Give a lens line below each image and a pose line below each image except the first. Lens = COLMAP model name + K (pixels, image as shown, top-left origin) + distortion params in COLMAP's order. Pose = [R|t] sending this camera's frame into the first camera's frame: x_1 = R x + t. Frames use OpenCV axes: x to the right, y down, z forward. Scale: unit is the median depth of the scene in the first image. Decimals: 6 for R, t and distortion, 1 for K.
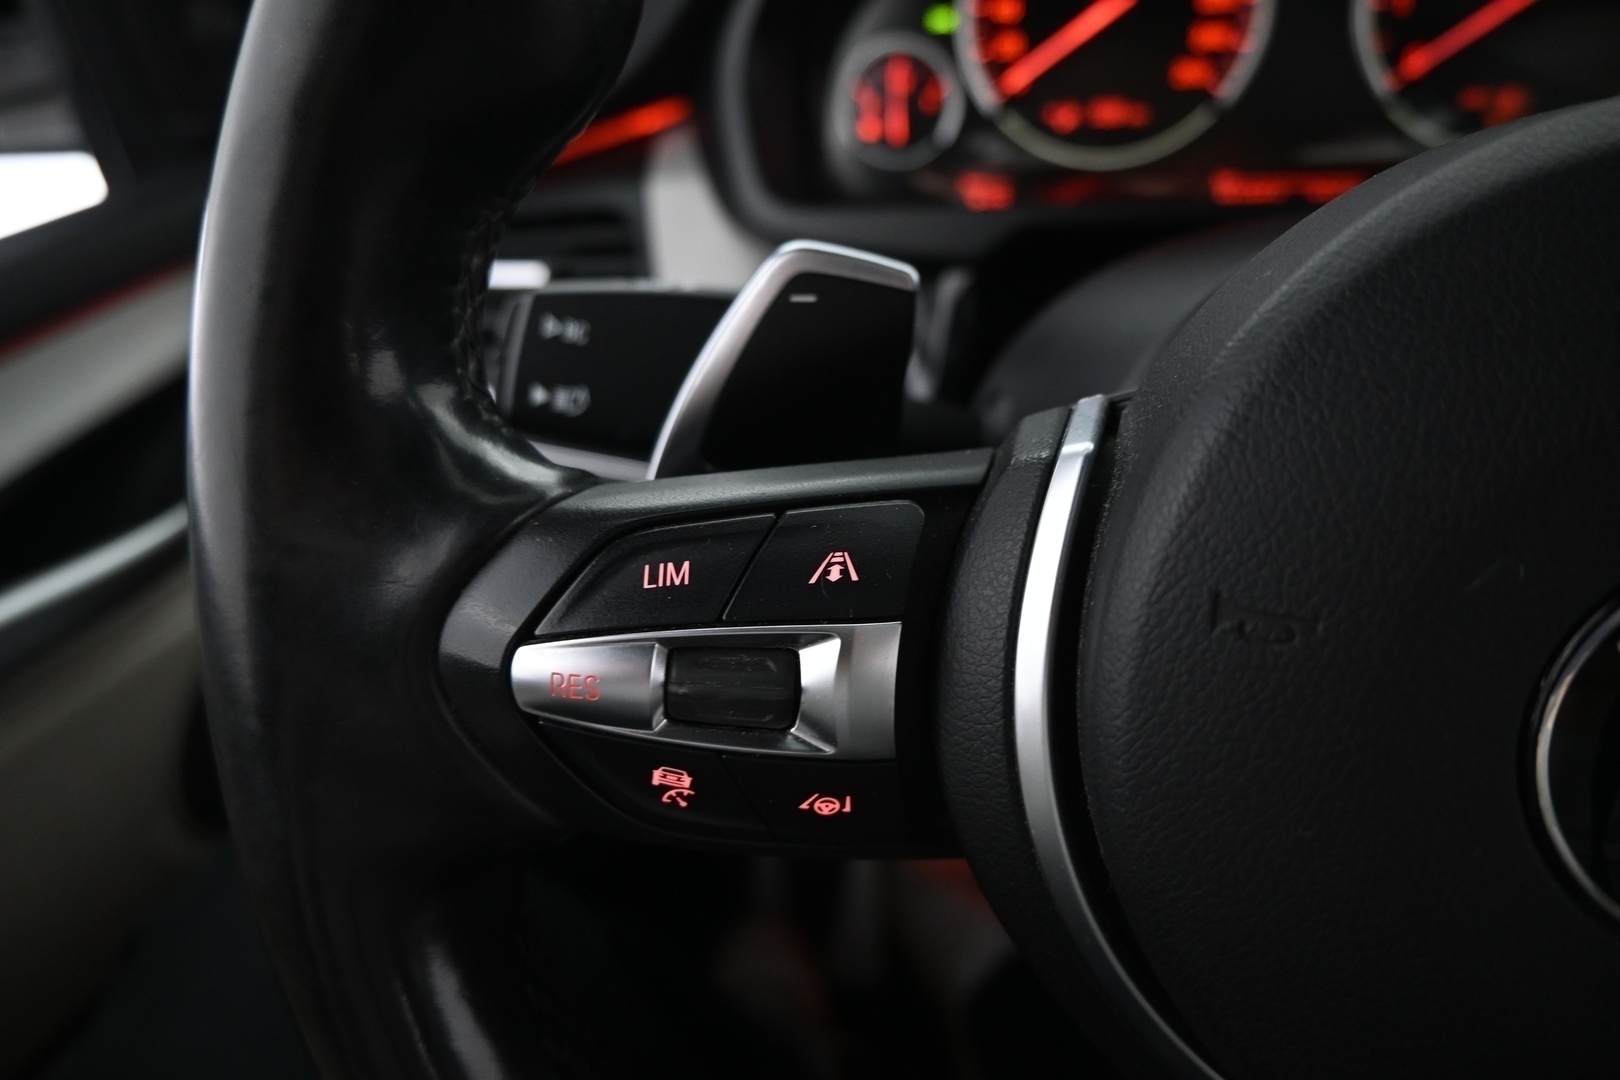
lens RADIAL K [[1098.4, 0, 810.0], [0, 1098.4, 540.0], [0, 0, 1]] dist [-0.011425, -0.001909]
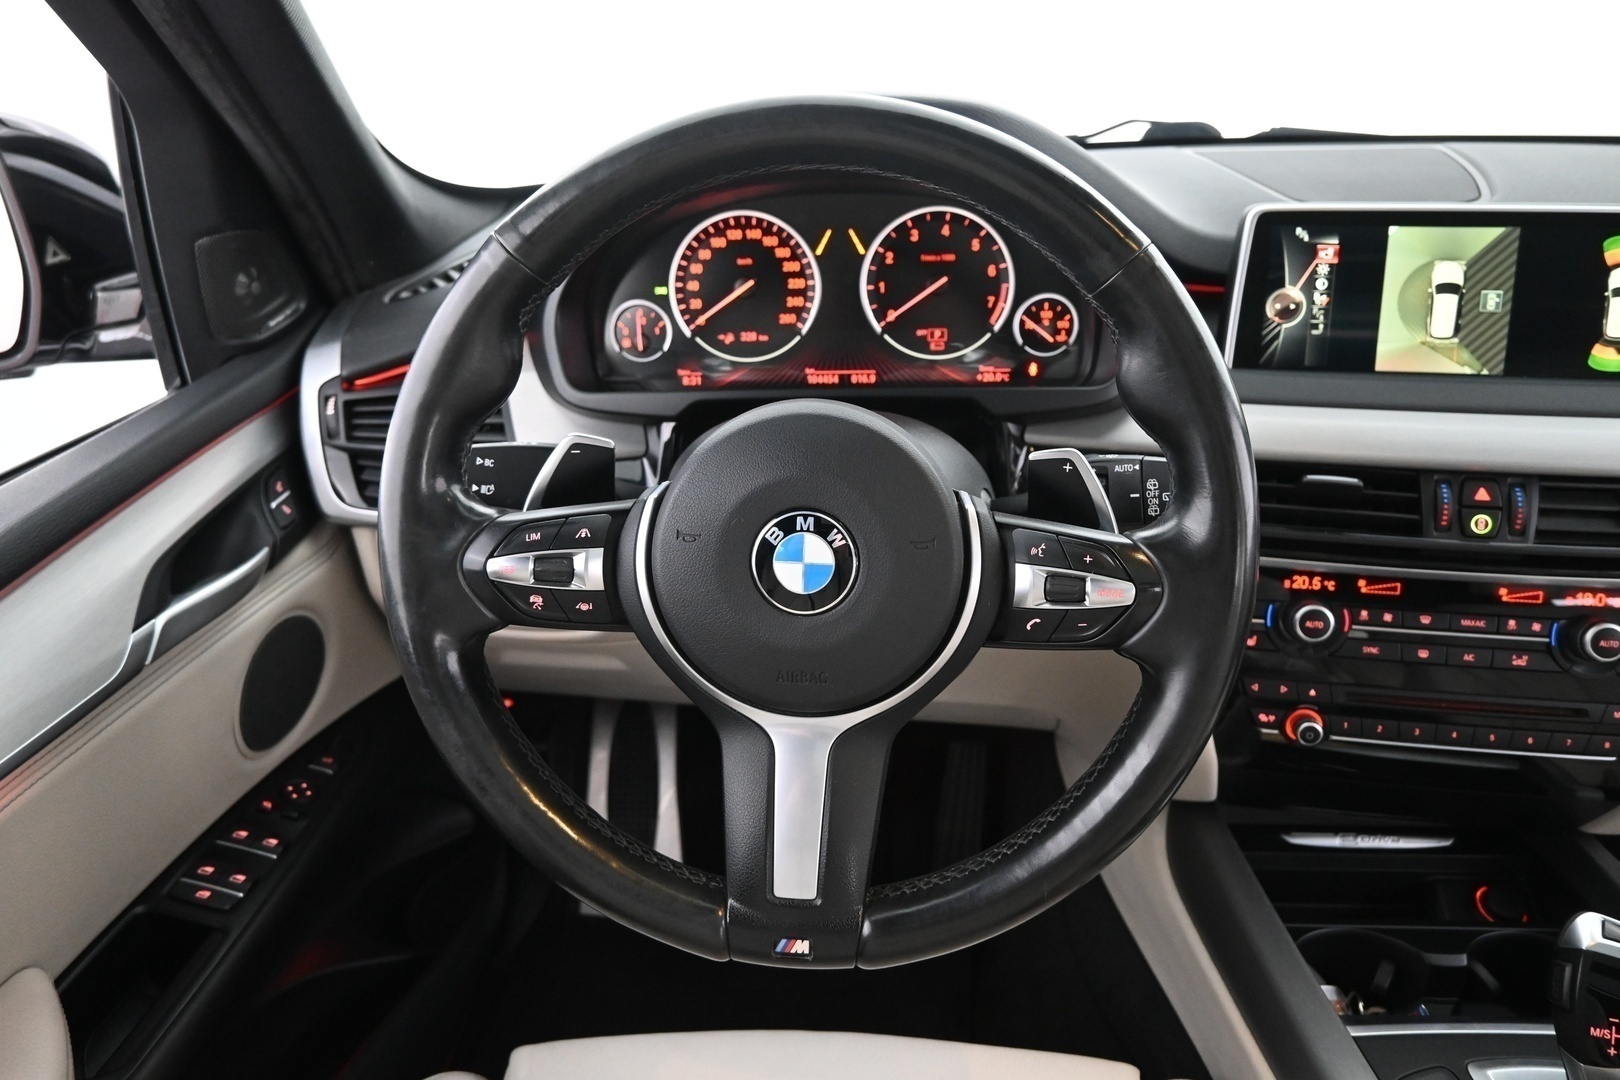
lens RADIAL K [[1098.4, 0, 810.0], [0, 1098.4, 540.0], [0, 0, 1]] dist [-0.011425, -0.001909]
pose [[0.987911, -0.037211, 0.150492, 0.175726], [0.049991, 0.995374, -0.082047, 0.311145], [-0.146743, 0.088578, 0.985201, -2.123338]]
